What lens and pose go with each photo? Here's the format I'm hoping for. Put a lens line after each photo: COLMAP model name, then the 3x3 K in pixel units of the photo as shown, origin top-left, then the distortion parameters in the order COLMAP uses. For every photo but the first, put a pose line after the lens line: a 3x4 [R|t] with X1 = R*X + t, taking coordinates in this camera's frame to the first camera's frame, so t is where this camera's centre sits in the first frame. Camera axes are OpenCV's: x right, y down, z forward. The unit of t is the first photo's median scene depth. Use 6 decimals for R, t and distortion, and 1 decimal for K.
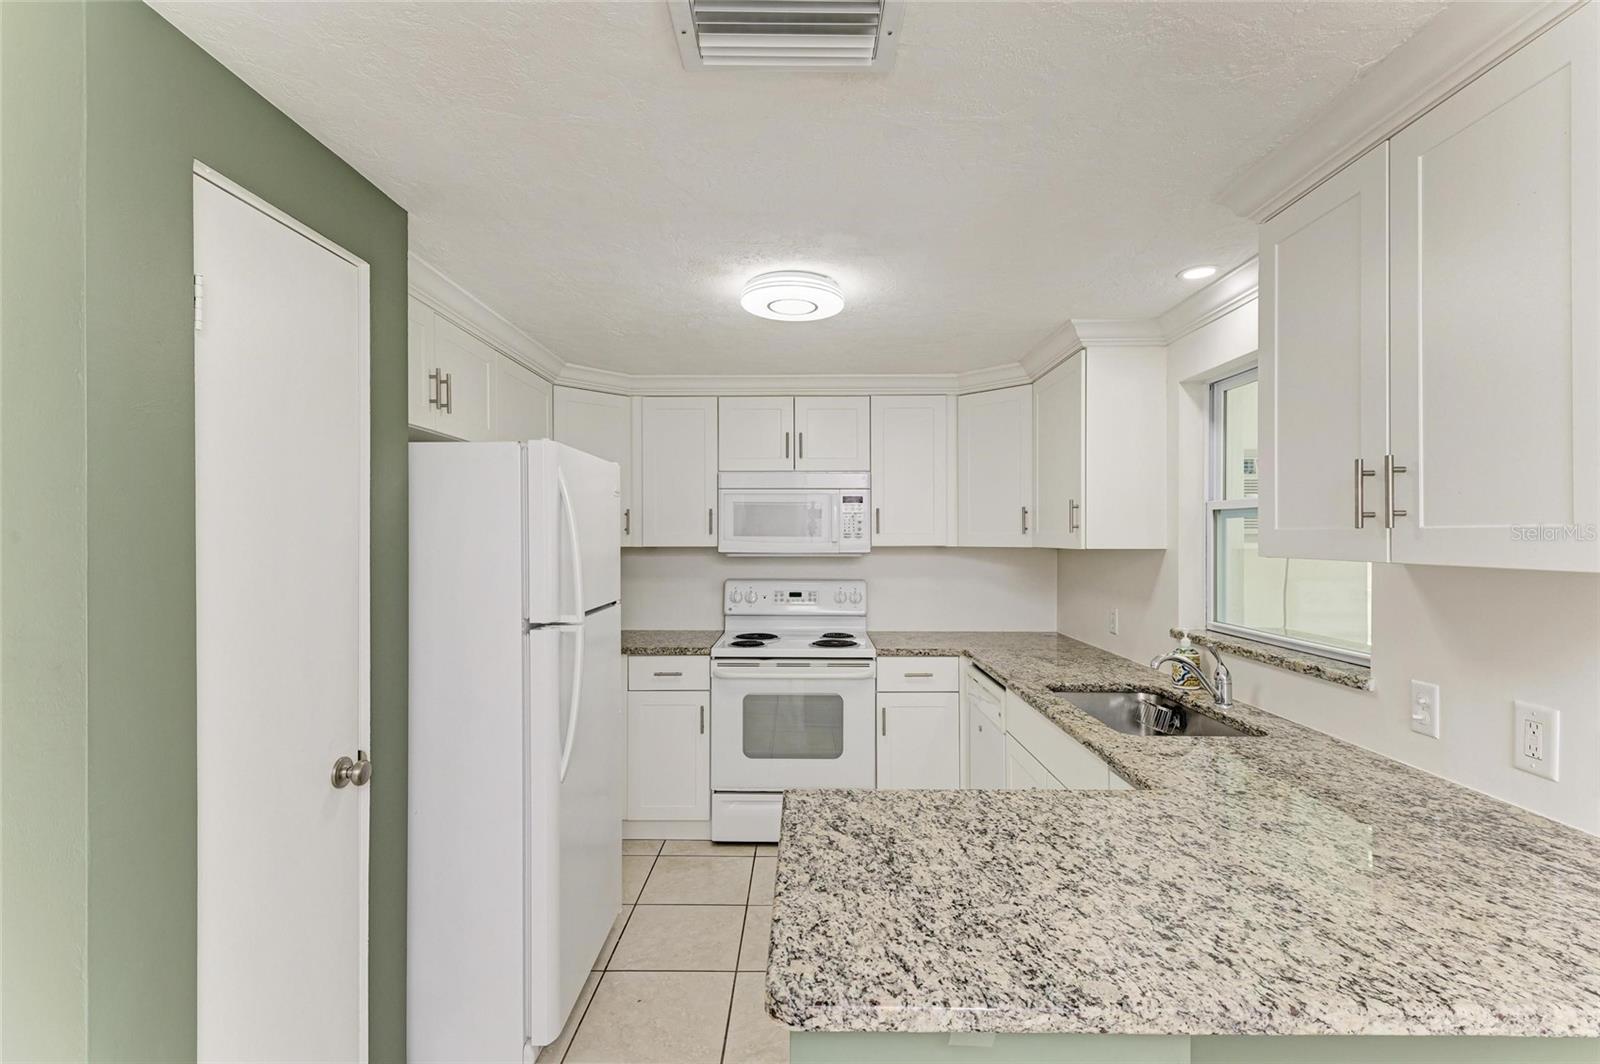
lens RADIAL K [[737.1, 0, 804.0], [0, 737.1, 533.9], [0, 0, 1]] dist [0.022858, -0.010419]
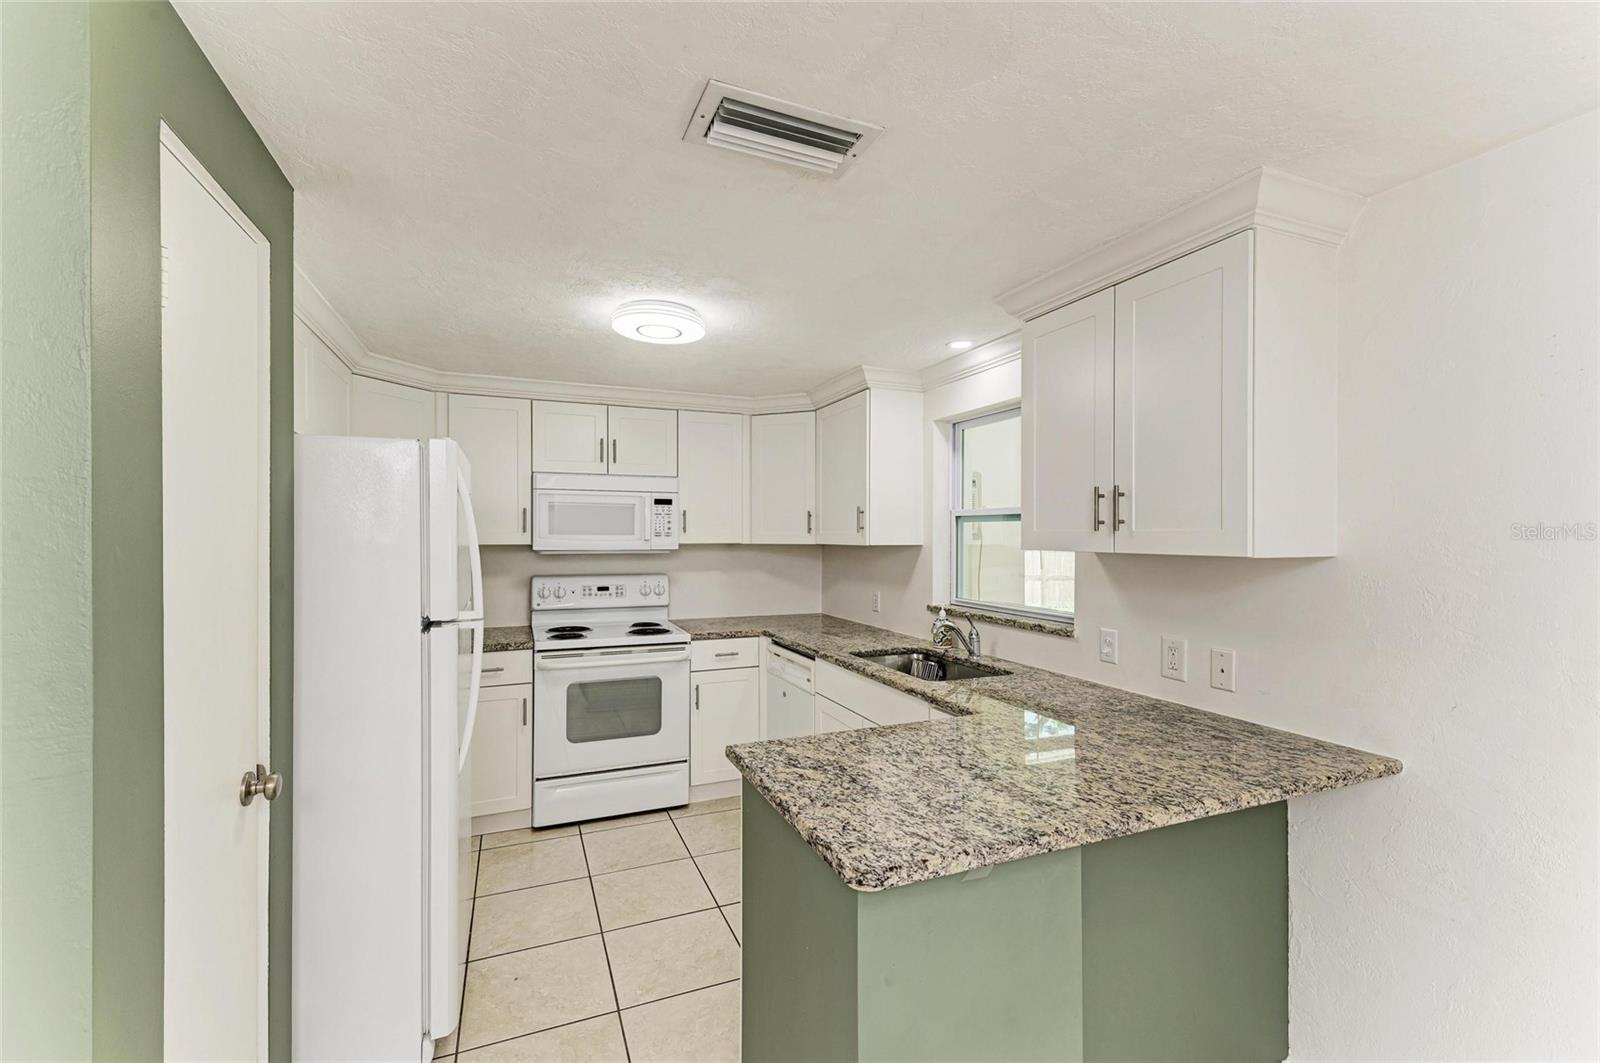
lens RADIAL K [[676.0, 0, 802.2], [0, 676.0, 534.8], [0, 0, 1]] dist [0.015045, 0.000464]
pose [[0.919640, 0.002031, 0.392757, -0.265408], [-0.003354, 0.999991, 0.002683, -0.000710], [-0.392748, -0.003784, 0.919638, -0.046527]]
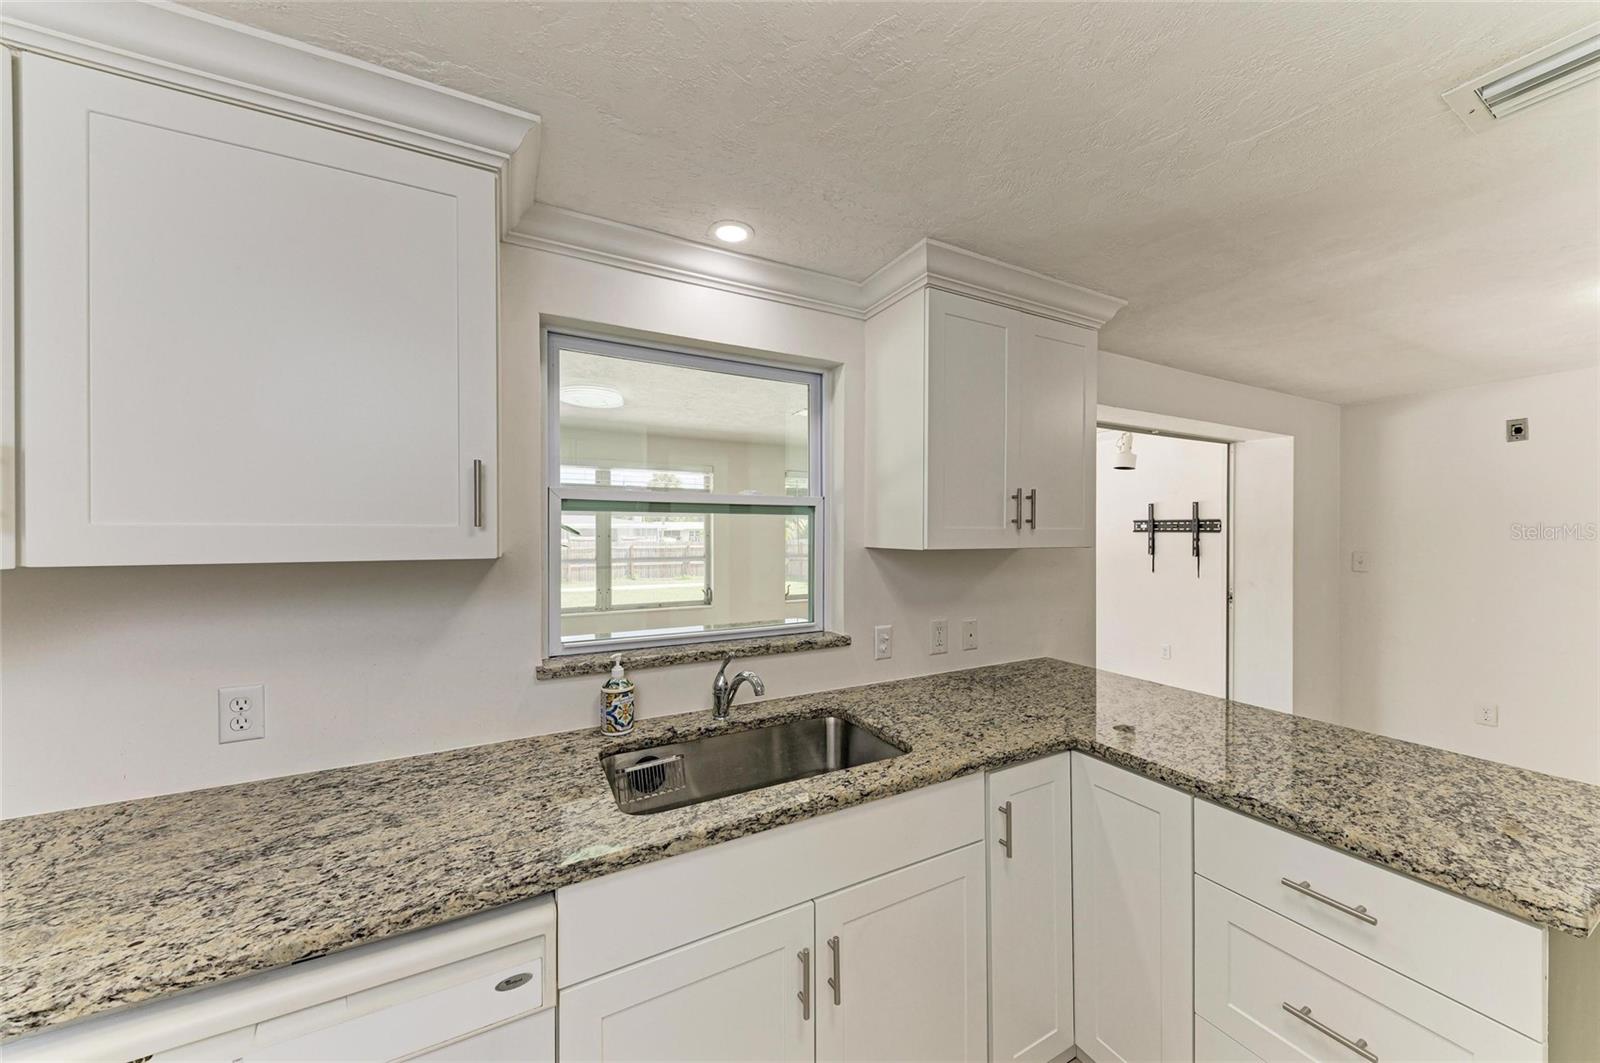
lens RADIAL K [[561.8, 0, 797.8], [0, 561.8, 528.5], [0, 0, 1]] dist [0.006459, -0.002974]
pose [[-0.469065, 0.003088, 0.883158, -0.107947], [-0.003670, 0.999978, -0.005446, 0.001323], [-0.883156, -0.005795, -0.469044, 1.422153]]
